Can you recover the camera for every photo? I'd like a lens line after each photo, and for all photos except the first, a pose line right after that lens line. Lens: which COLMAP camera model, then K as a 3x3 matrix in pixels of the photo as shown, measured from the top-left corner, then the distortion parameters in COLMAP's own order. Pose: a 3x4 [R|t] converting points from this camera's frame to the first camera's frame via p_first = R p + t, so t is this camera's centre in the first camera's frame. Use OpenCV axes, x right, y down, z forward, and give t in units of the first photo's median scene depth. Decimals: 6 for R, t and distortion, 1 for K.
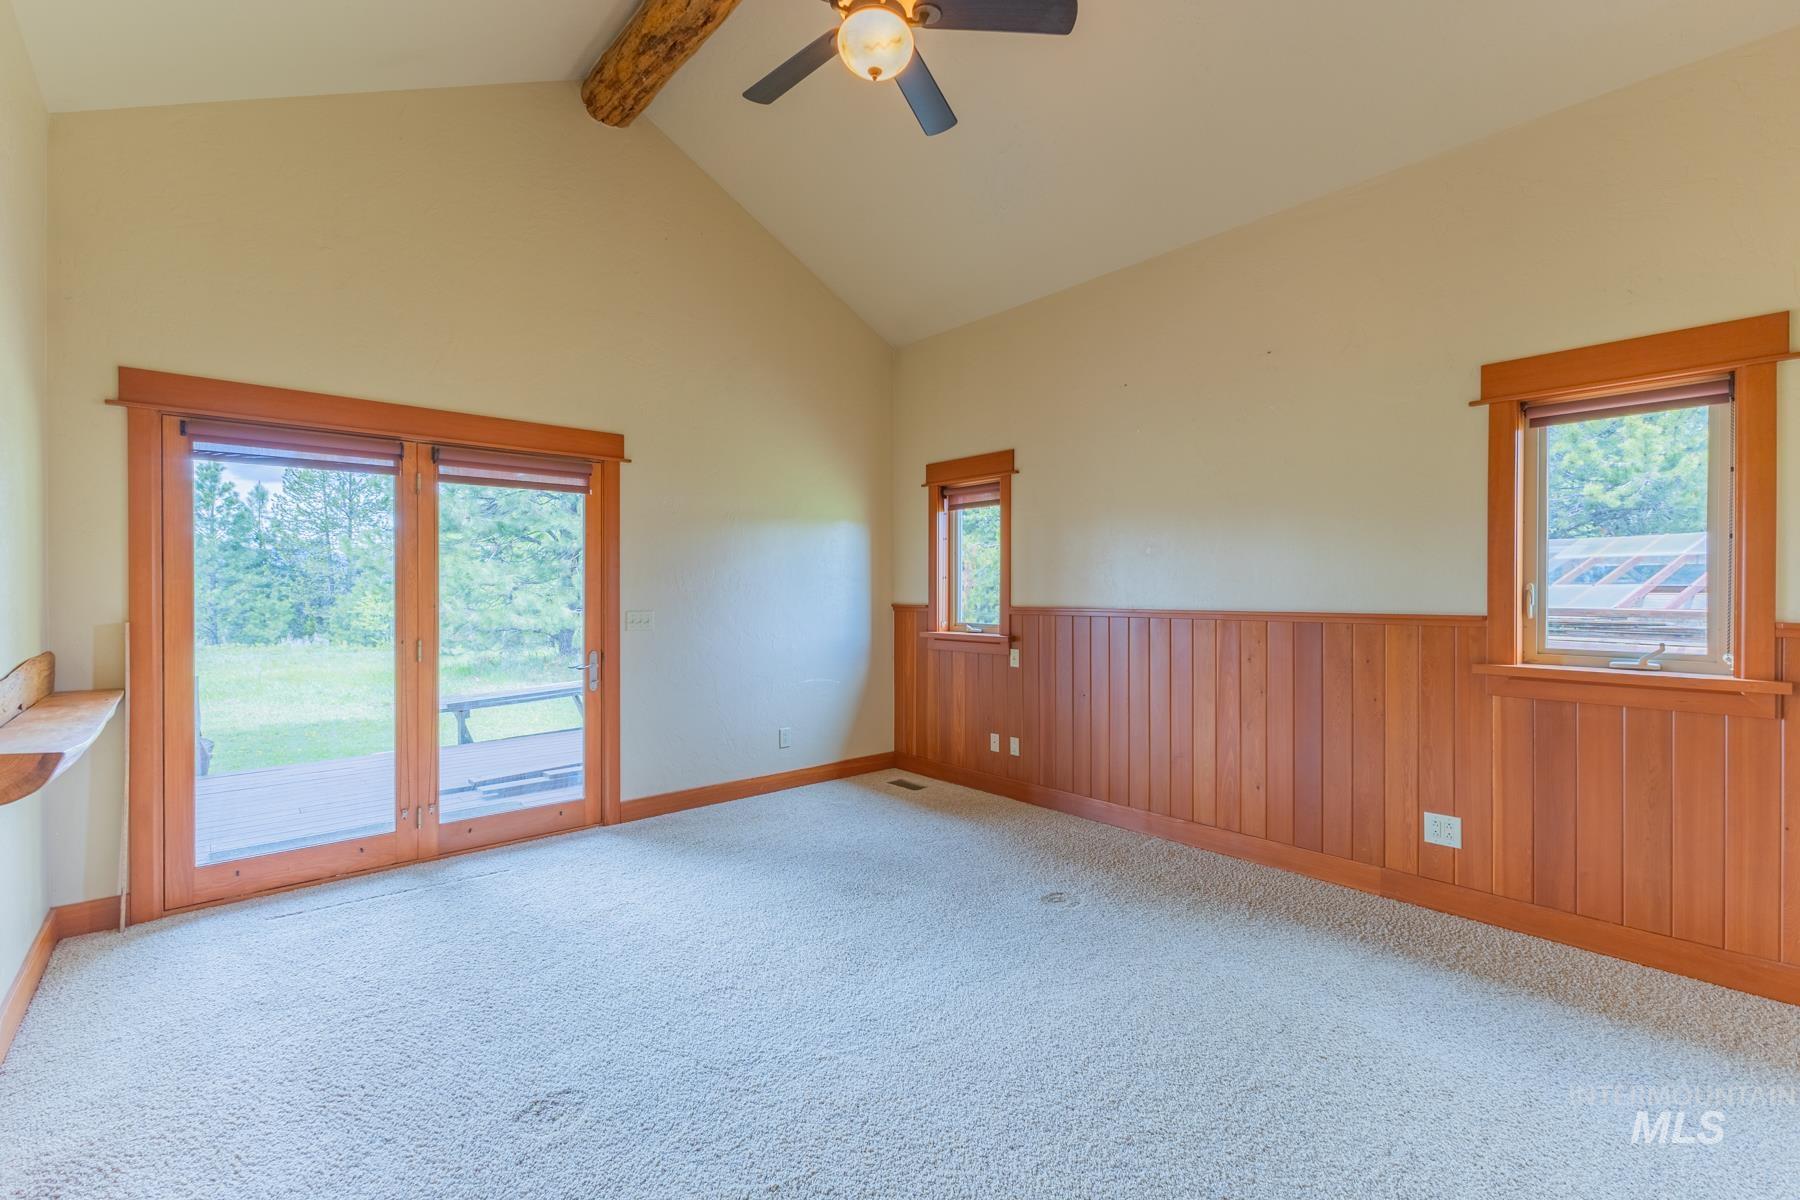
lens RADIAL K [[772.4, 0, 895.1], [0, 772.4, 594.8], [0, 0, 1]] dist [0.000079, 0.000384]
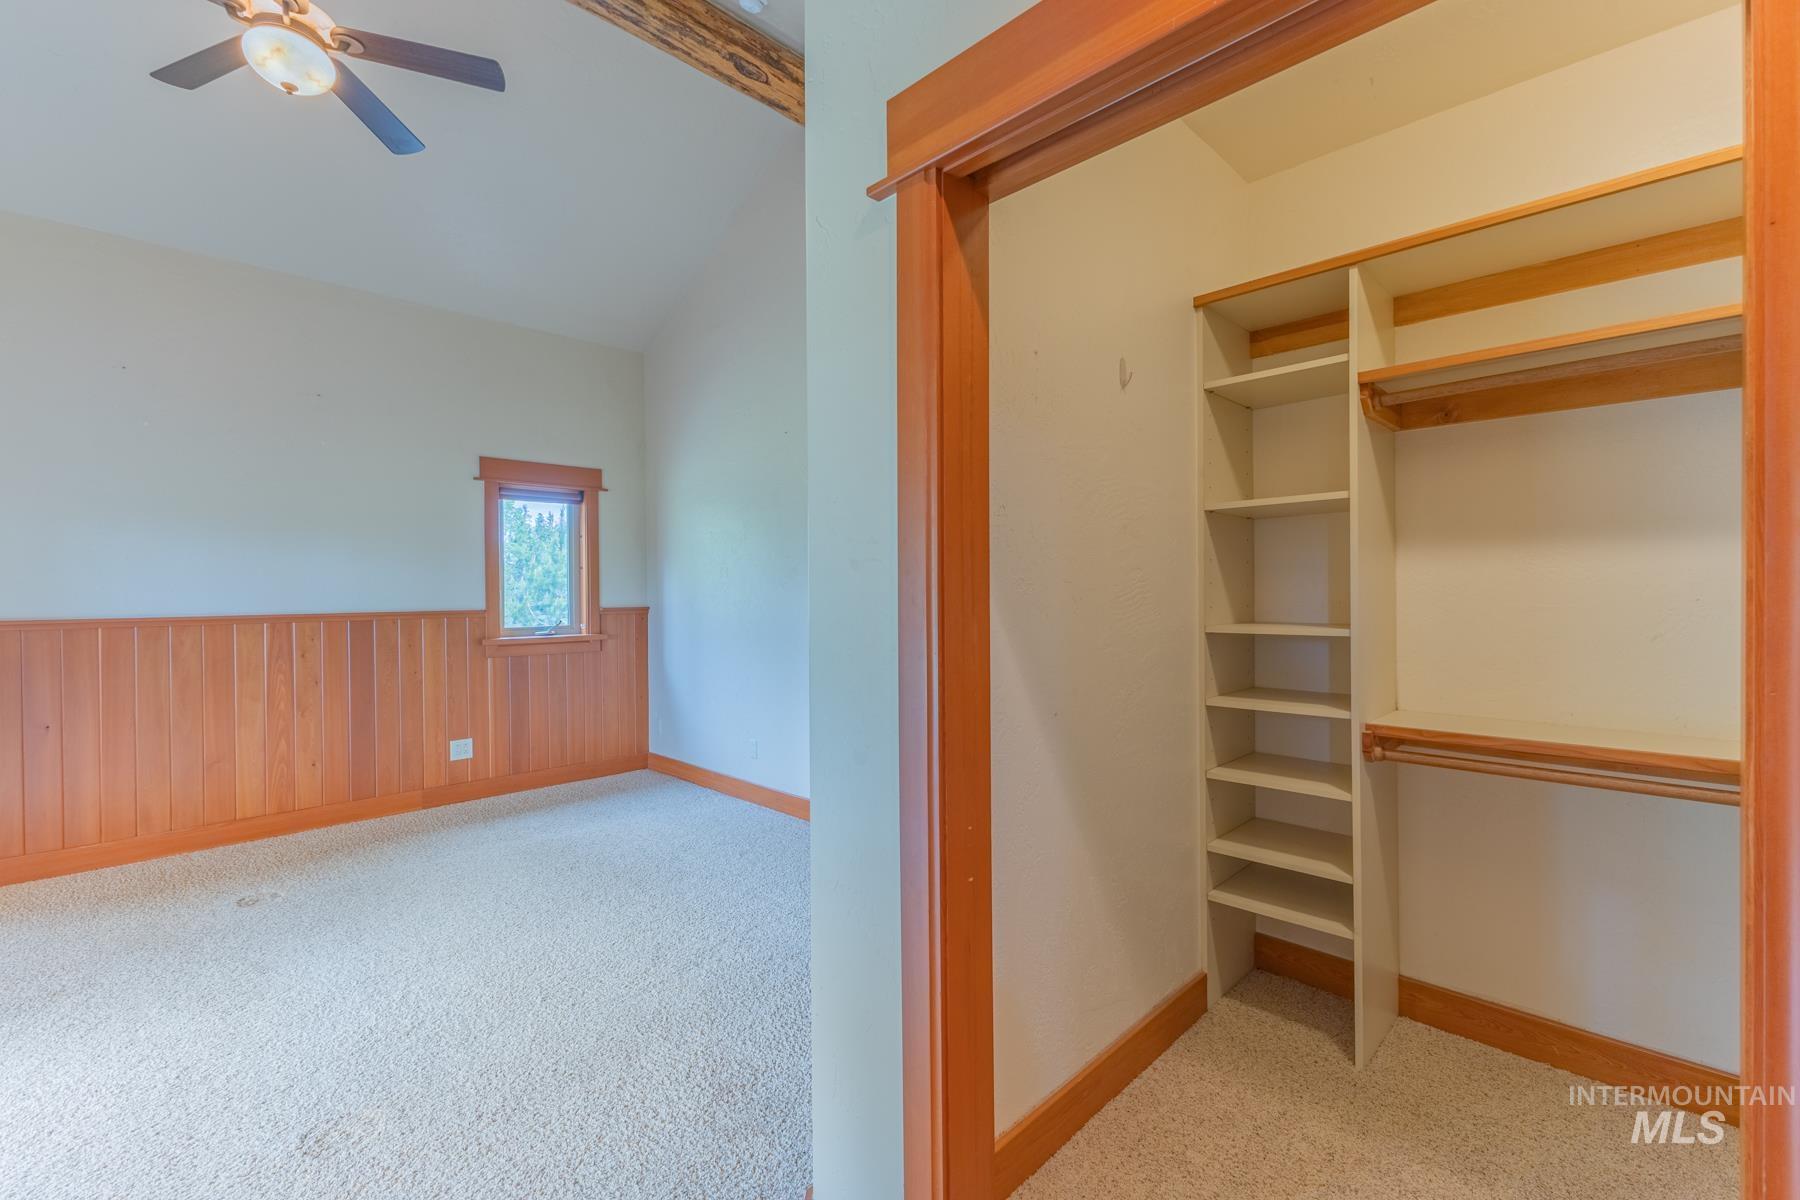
lens RADIAL K [[772.4, 0, 895.1], [0, 772.4, 594.8], [0, 0, 1]] dist [0.000079, 0.000384]
pose [[-0.059173, -0.005597, 0.998232, -0.918542], [0.015153, 0.999864, 0.006504, -0.002005], [-0.998133, 0.015511, -0.059080, 0.227679]]
